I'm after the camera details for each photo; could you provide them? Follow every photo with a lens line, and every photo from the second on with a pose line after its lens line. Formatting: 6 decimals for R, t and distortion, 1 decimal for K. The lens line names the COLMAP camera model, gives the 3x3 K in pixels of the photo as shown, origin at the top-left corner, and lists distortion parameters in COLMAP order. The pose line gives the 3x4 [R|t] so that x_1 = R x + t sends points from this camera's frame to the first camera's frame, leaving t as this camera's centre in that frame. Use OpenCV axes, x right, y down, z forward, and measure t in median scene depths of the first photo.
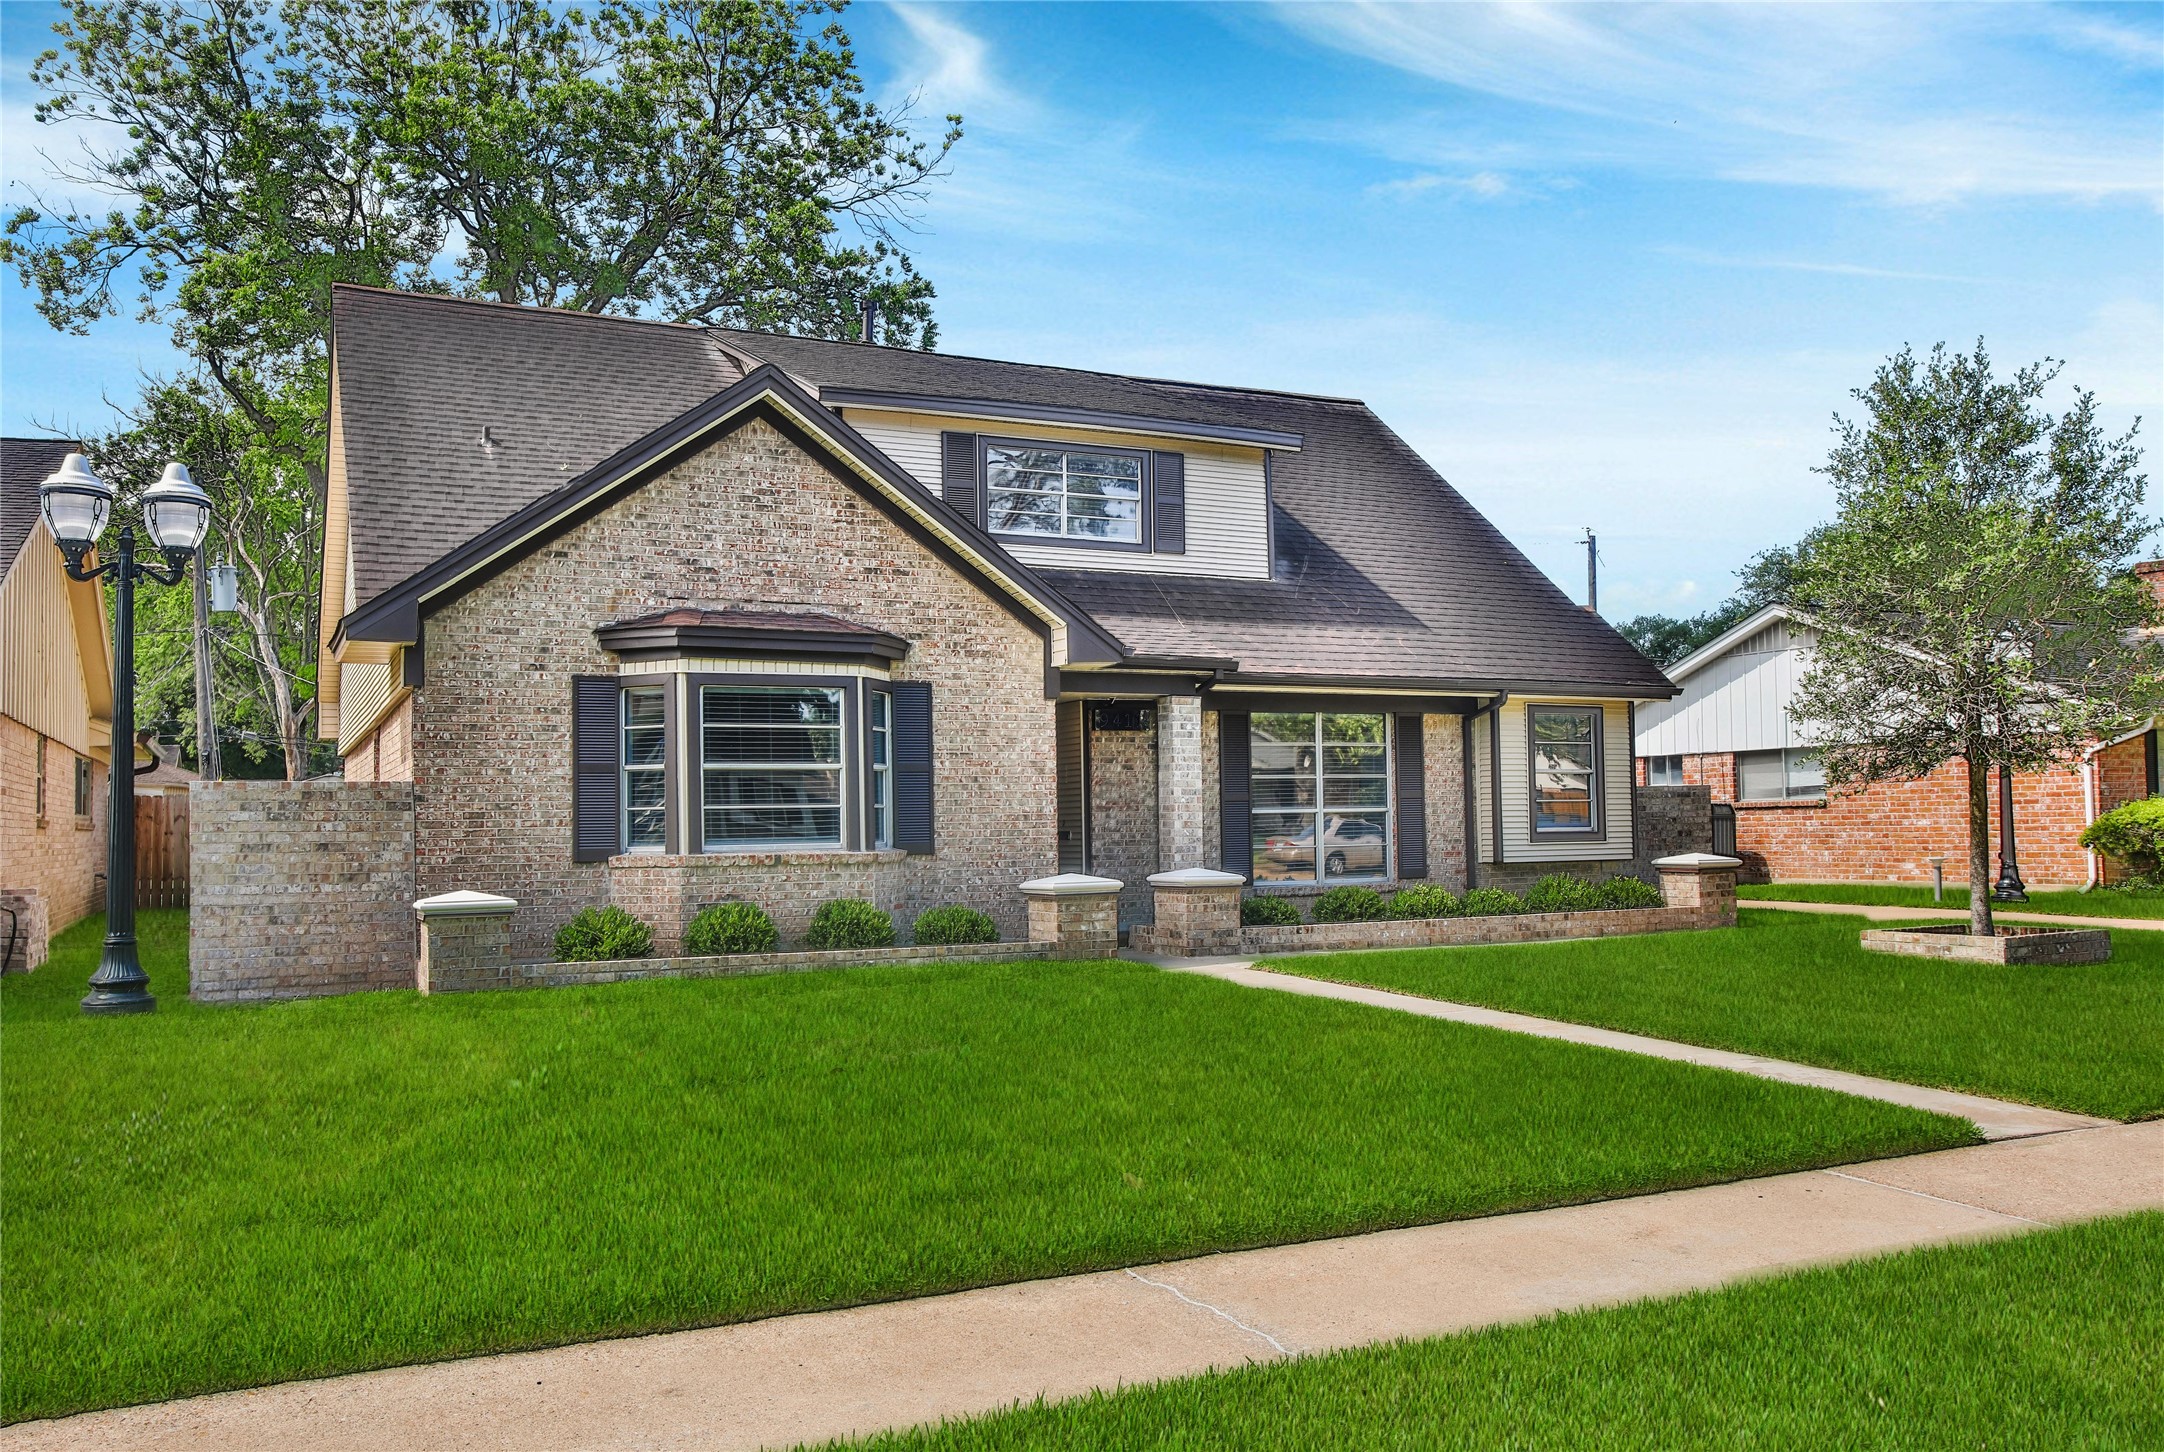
lens RADIAL K [[1538.5, 0, 1078.8], [0, 1538.5, 745.6], [0, 0, 1]] dist [-0.007226, 0.002945]
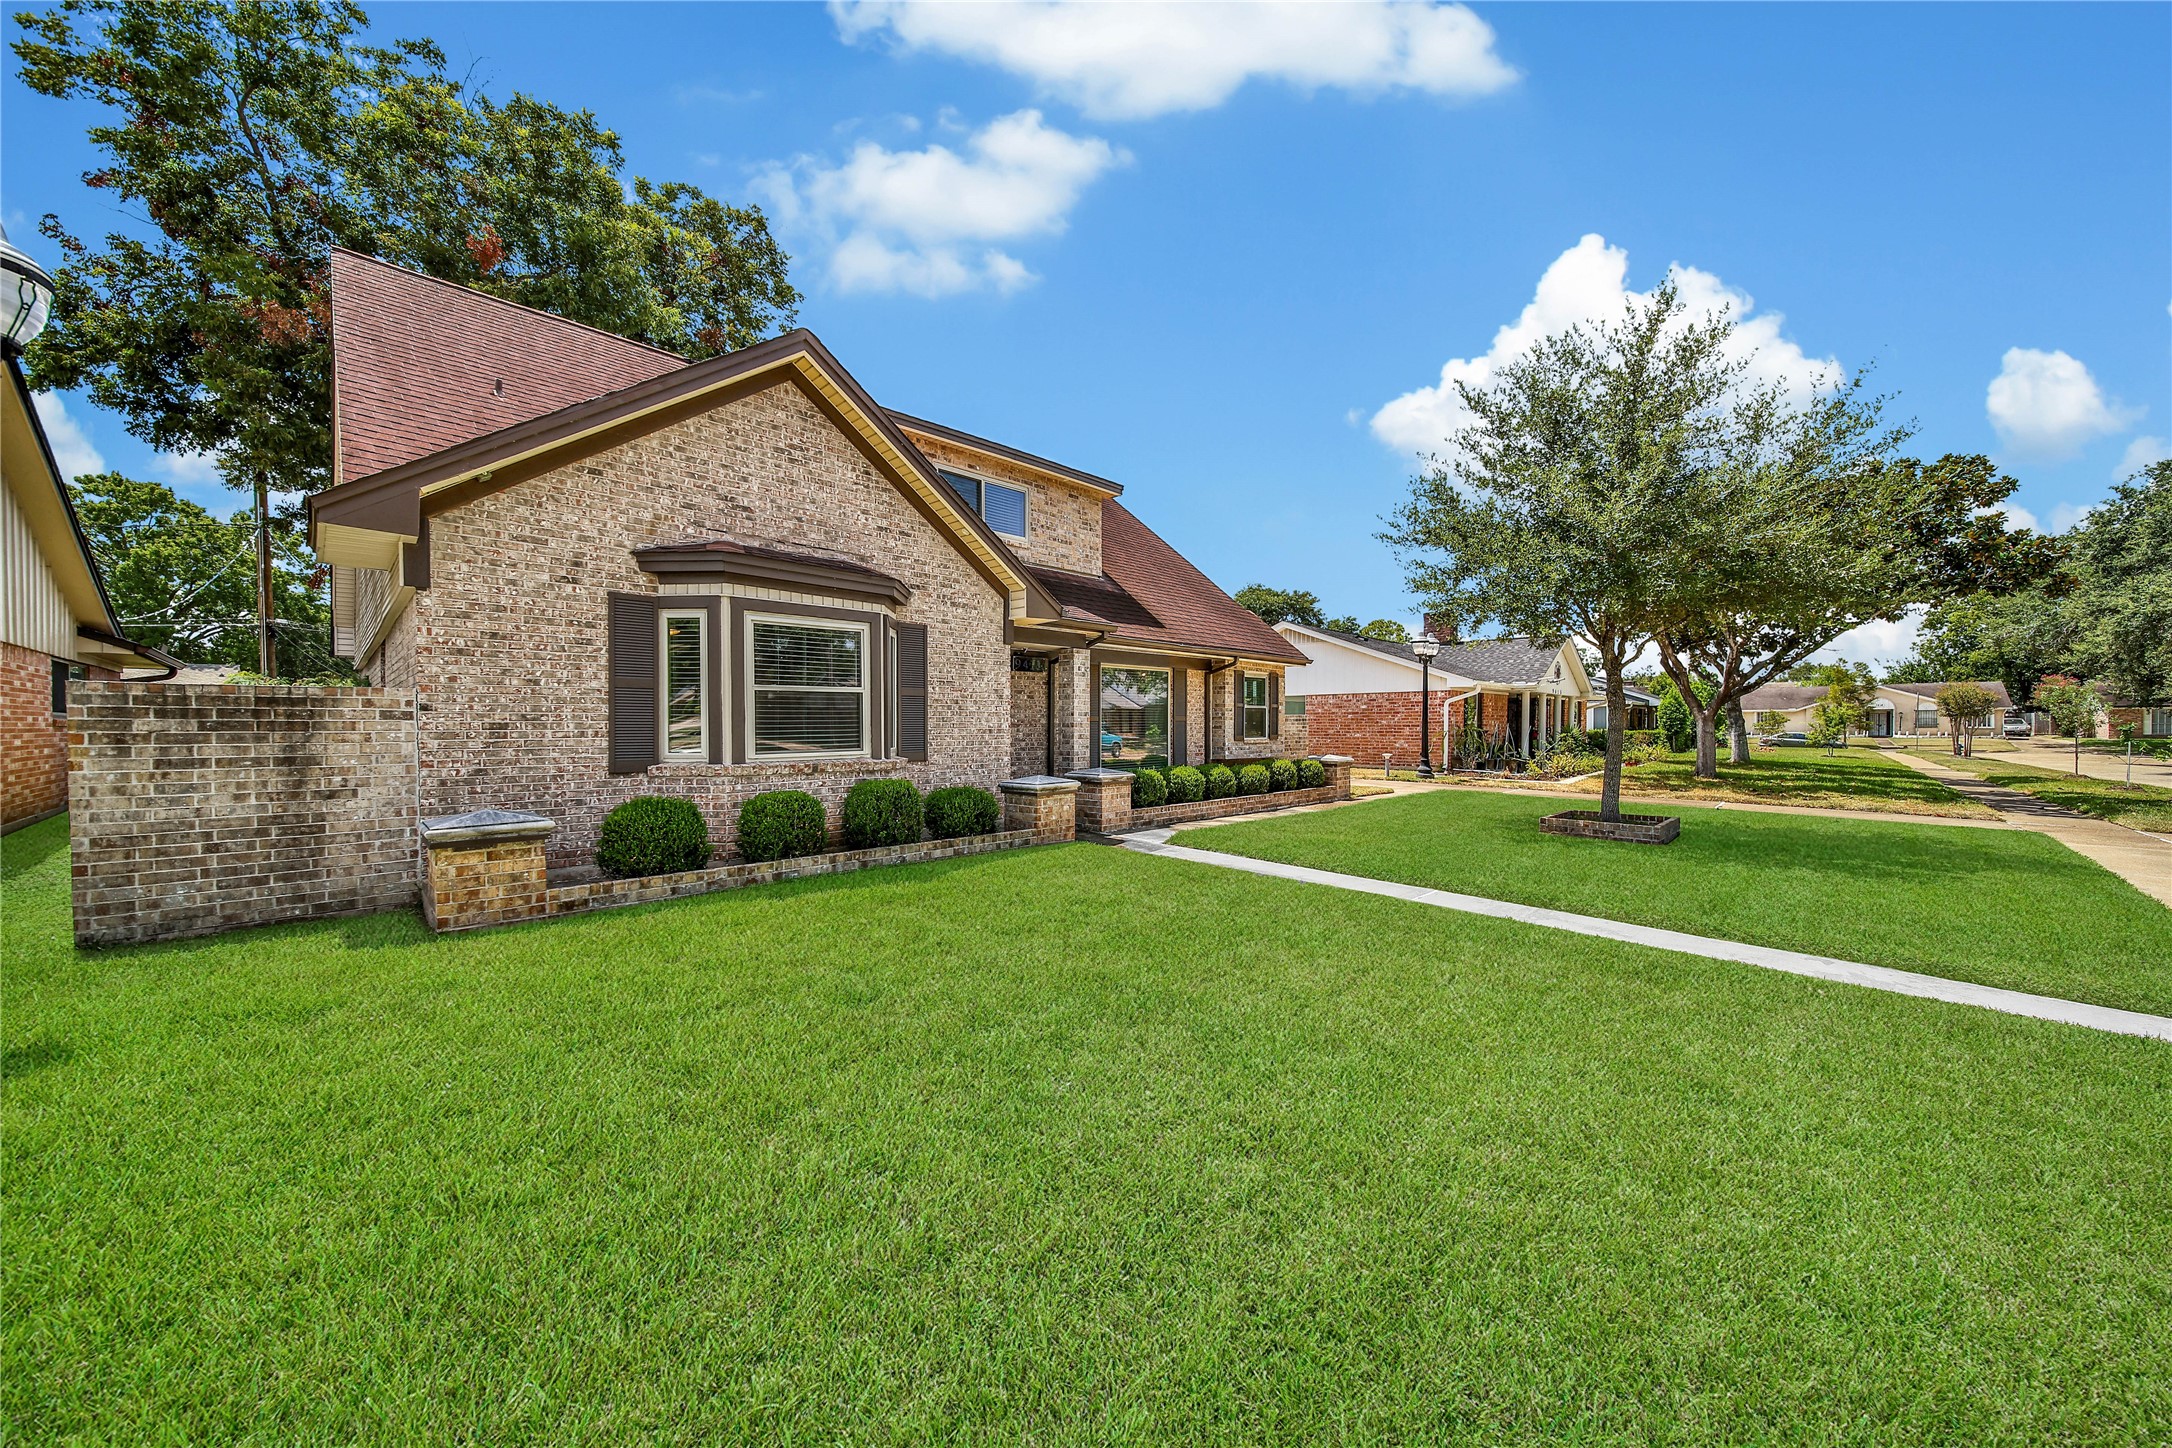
lens RADIAL K [[721.4, 0, 1068.6], [0, 721.4, 724.5], [0, 0, 1]] dist [0.010914, -0.000391]
pose [[0.953938, 0.013370, 0.299706, -0.172191], [-0.026725, 0.998822, 0.040506, 0.014928], [-0.298811, -0.046650, 0.953171, 0.421553]]
